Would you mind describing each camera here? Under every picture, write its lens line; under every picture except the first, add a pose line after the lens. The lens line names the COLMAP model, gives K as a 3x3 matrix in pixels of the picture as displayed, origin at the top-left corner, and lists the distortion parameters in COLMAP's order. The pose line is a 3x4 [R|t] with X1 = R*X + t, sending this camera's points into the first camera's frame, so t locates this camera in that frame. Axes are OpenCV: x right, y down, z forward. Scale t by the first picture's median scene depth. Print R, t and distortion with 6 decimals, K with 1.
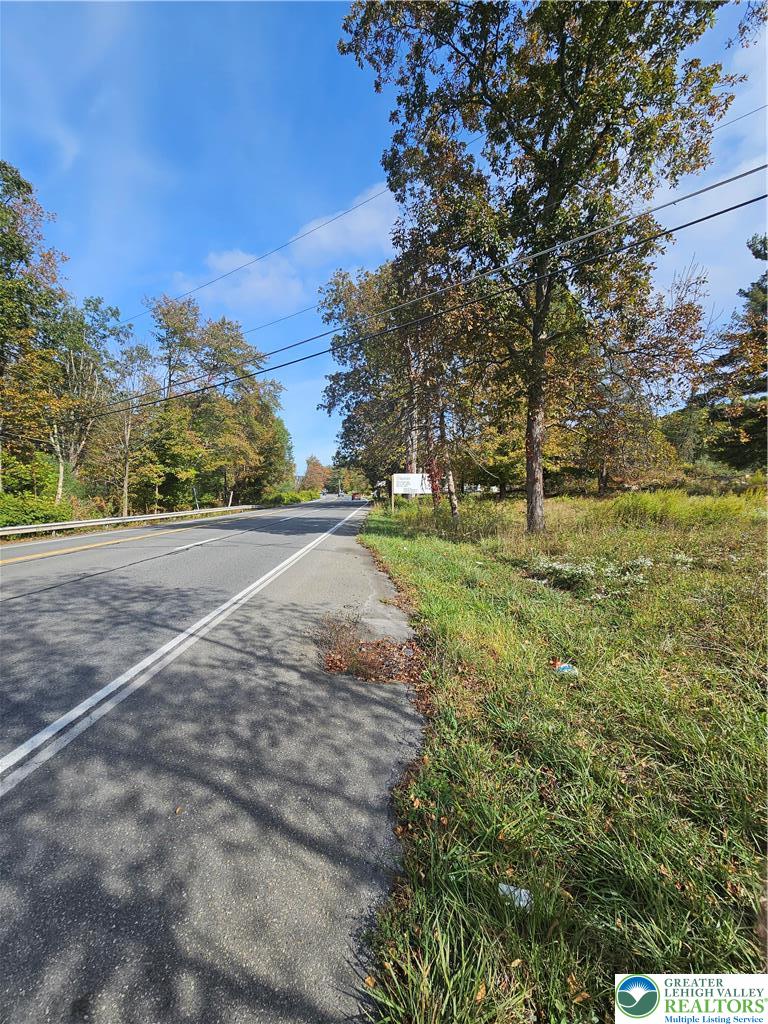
lens RADIAL K [[418.8, 0, 380.4], [0, 418.8, 501.8], [0, 0, 1]] dist [-0.004592, 0.000808]
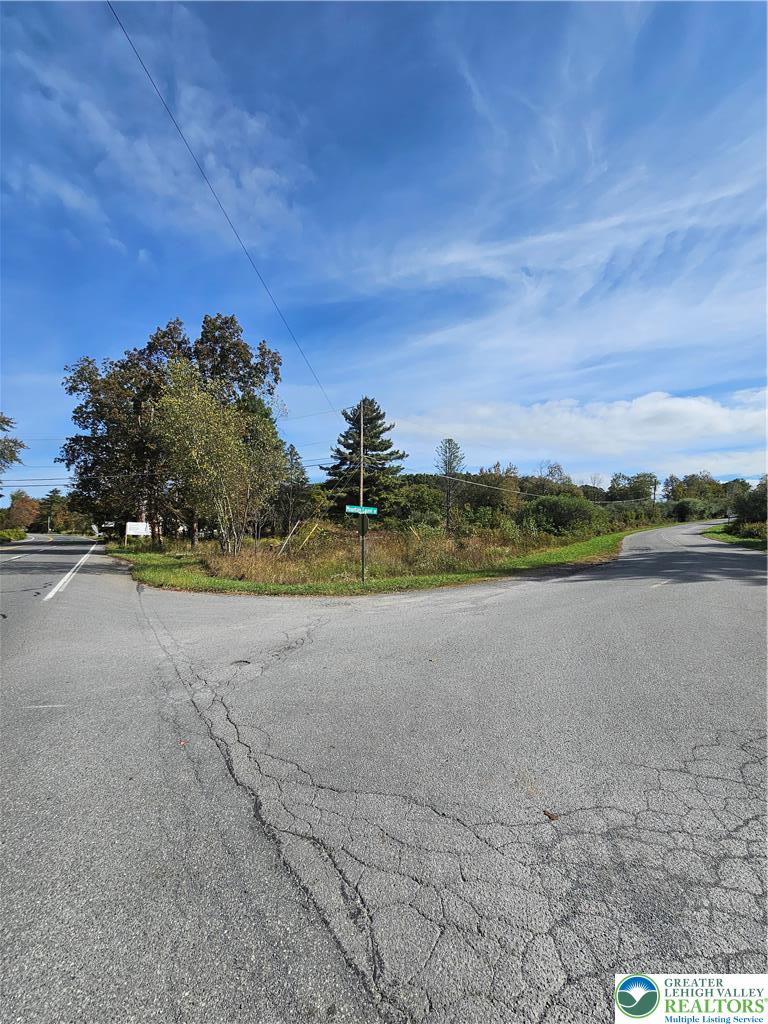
lens RADIAL K [[418.8, 0, 381.0], [0, 418.8, 513.7], [0, 0, 1]] dist [-0.004592, 0.000808]
pose [[0.833385, 0.047355, 0.550660, -0.025274], [-0.006410, 0.997084, -0.076045, 0.008839], [-0.552655, 0.059845, 0.831259, -0.506195]]
